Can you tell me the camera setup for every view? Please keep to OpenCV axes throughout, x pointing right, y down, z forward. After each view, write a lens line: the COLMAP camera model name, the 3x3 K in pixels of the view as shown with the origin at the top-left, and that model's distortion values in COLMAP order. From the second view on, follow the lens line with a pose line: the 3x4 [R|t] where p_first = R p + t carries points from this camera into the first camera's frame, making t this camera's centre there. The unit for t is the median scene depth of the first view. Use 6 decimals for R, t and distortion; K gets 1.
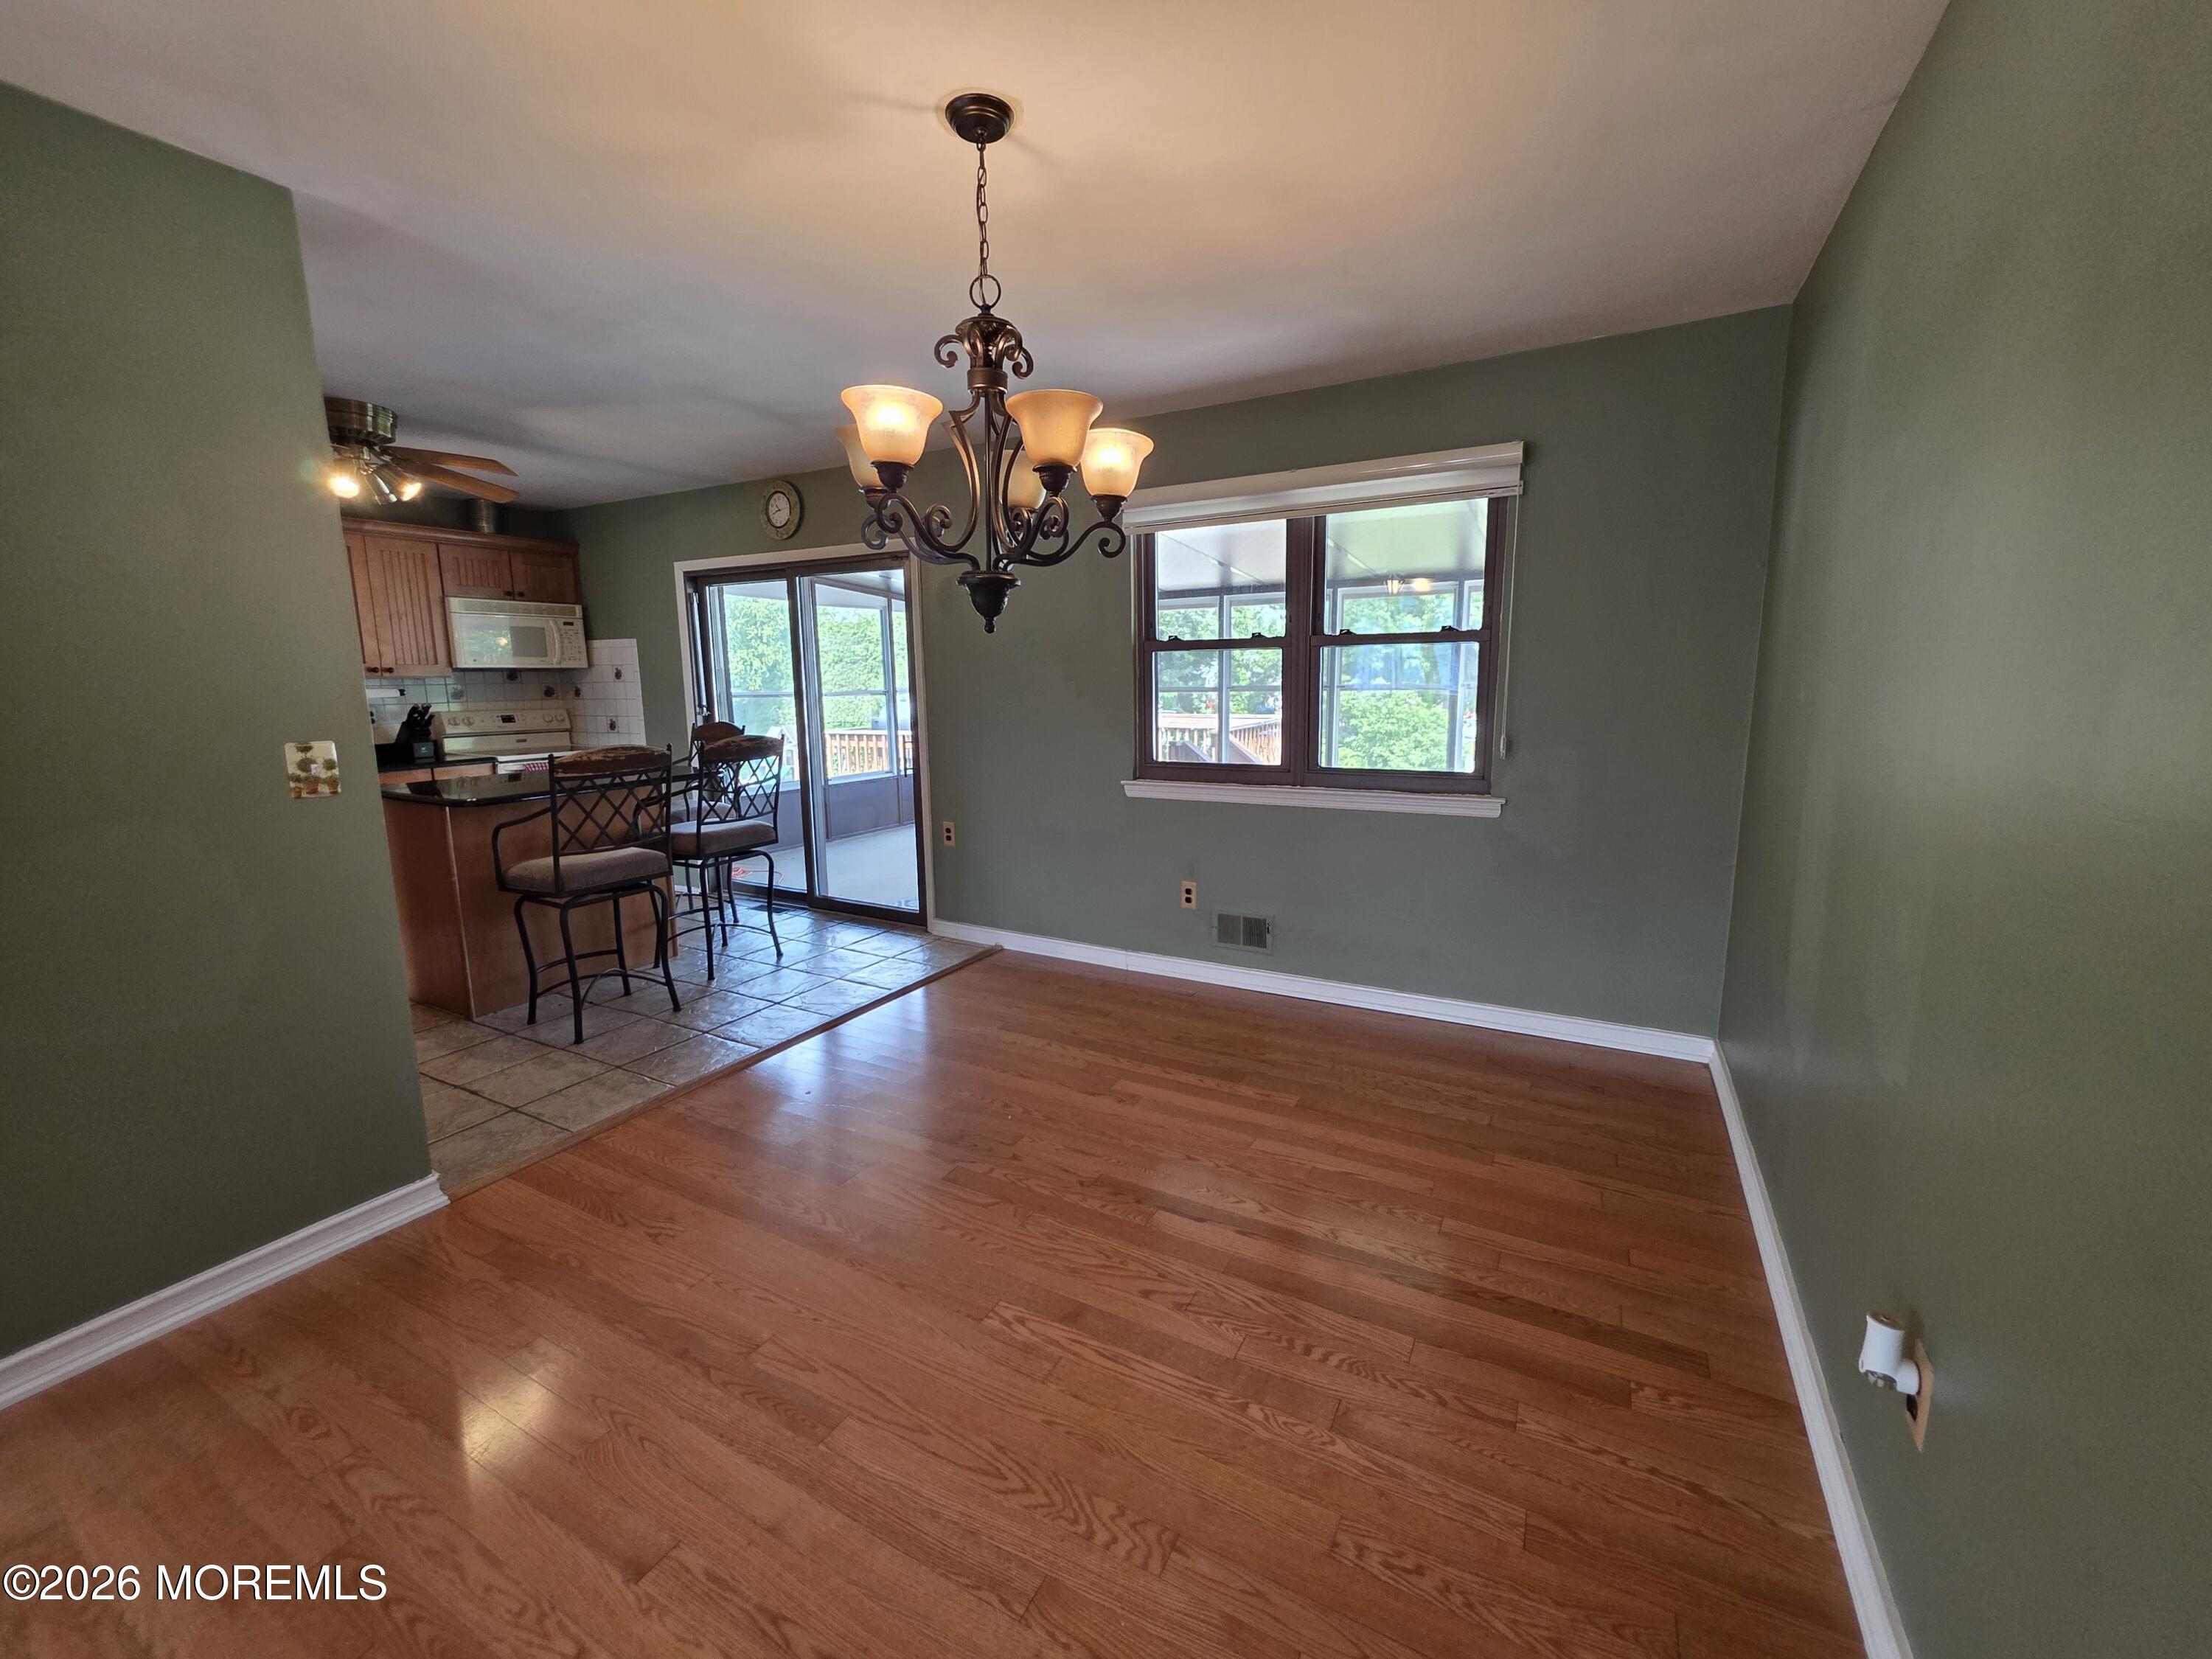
lens RADIAL K [[889.7, 0, 1098.5], [0, 889.7, 817.1], [0, 0, 1]] dist [0.001560, -0.001034]
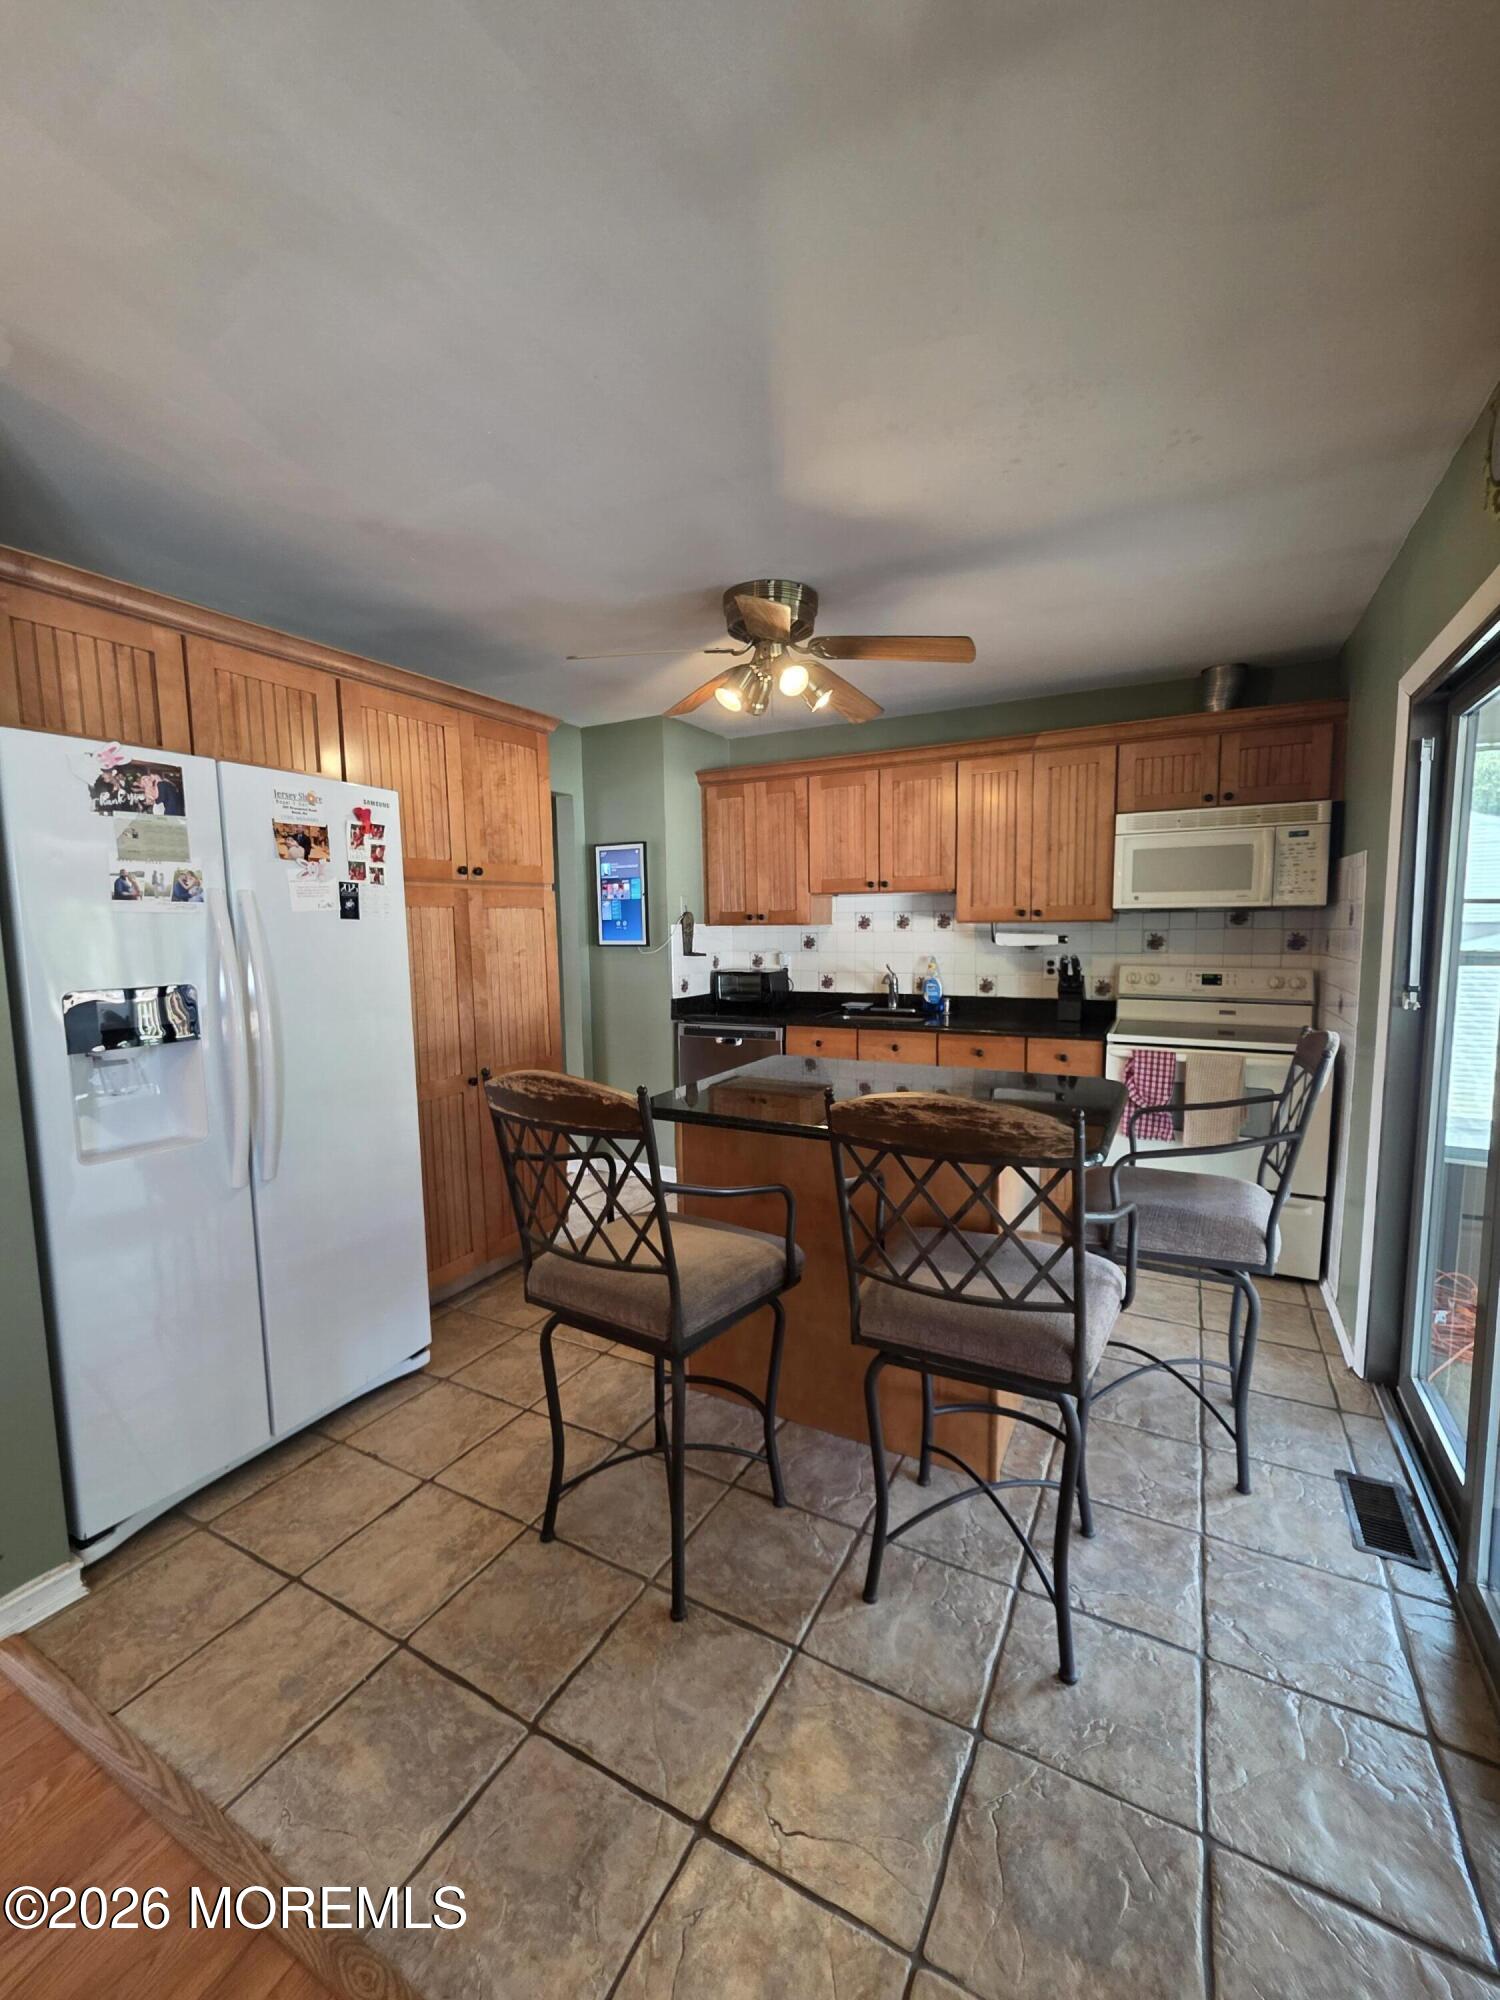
lens RADIAL K [[804.4, 0, 767.0], [0, 804.4, 1004.9], [0, 0, 1]] dist [0.001560, -0.001034]
pose [[0.033934, 0.111703, -0.993162, -0.047457], [-0.147698, 0.983383, 0.105557, -0.110276], [0.988450, 0.143106, 0.049869, 0.652208]]
